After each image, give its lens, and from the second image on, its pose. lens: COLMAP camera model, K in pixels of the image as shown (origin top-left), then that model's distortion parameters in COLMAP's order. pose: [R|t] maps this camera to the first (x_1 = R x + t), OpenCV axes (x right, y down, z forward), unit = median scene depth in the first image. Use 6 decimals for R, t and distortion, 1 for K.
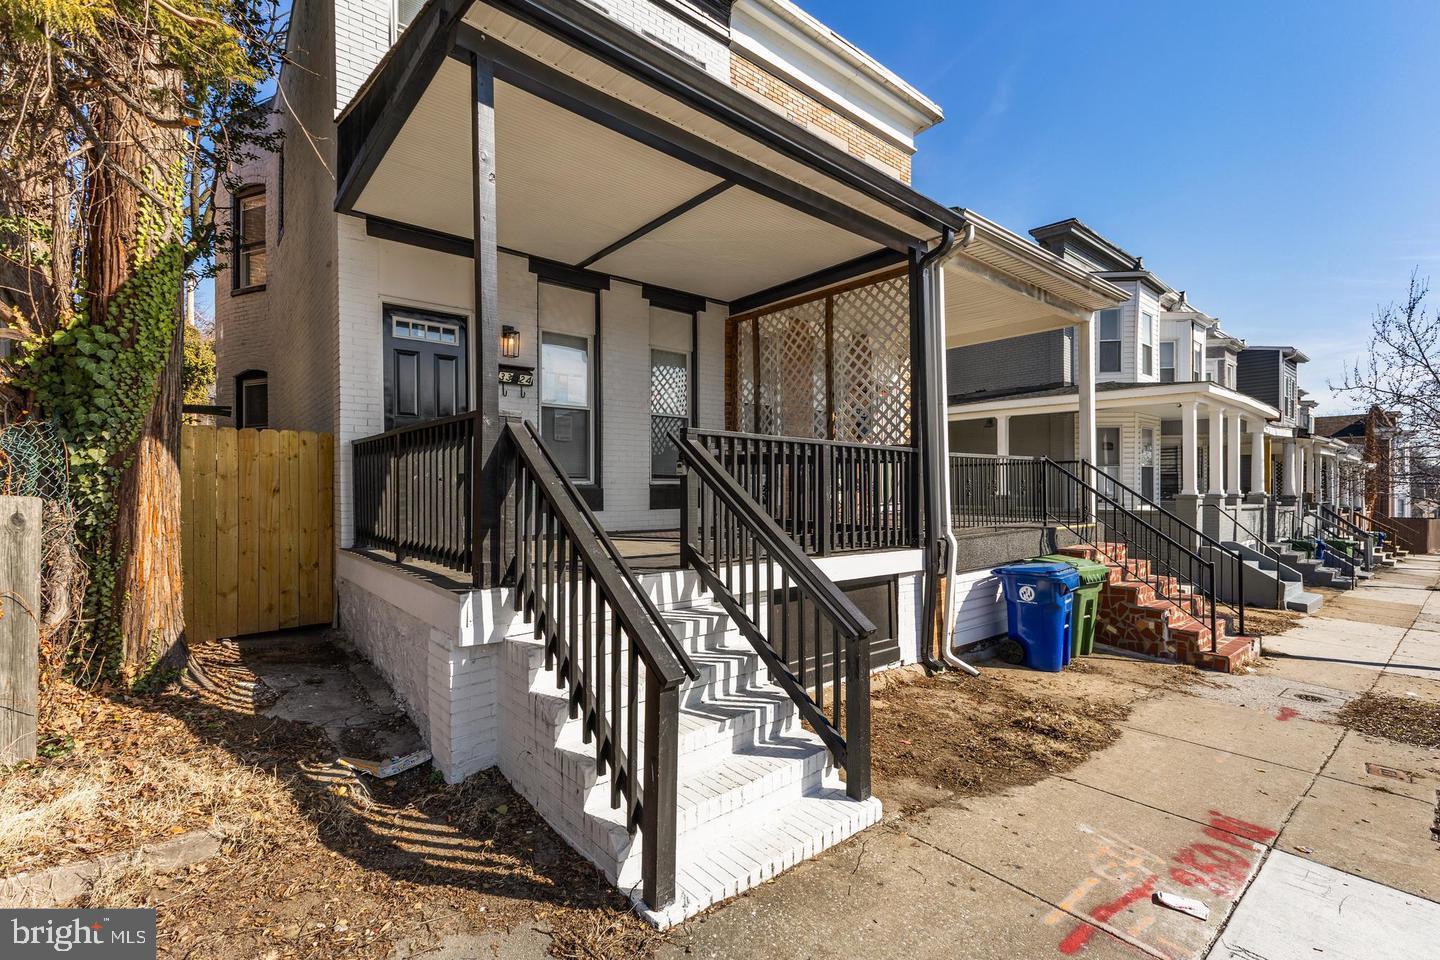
lens RADIAL K [[621.7, 0, 720.8], [0, 621.7, 479.4], [0, 0, 1]] dist [0.008041, -0.000784]
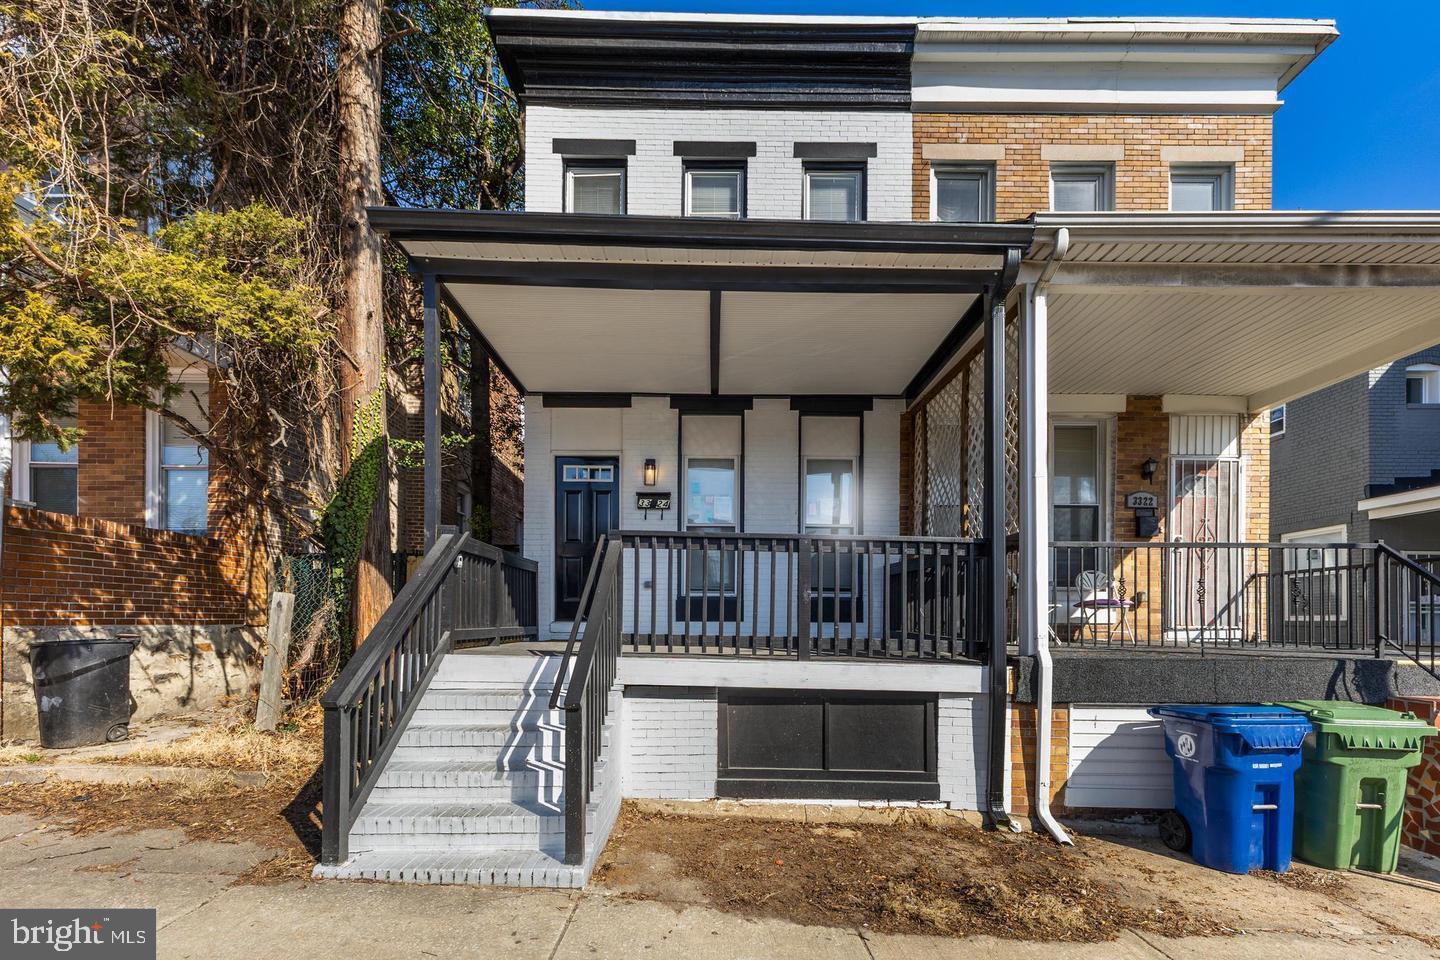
lens RADIAL K [[660.7, 0, 722.6], [0, 660.7, 605.5], [0, 0, 1]] dist [0.003534, 0.000201]
pose [[0.777383, -0.006241, -0.628996, 0.491170], [-0.001506, 0.999929, -0.011782, 0.037282], [0.629025, 0.010107, 0.777319, 0.120884]]
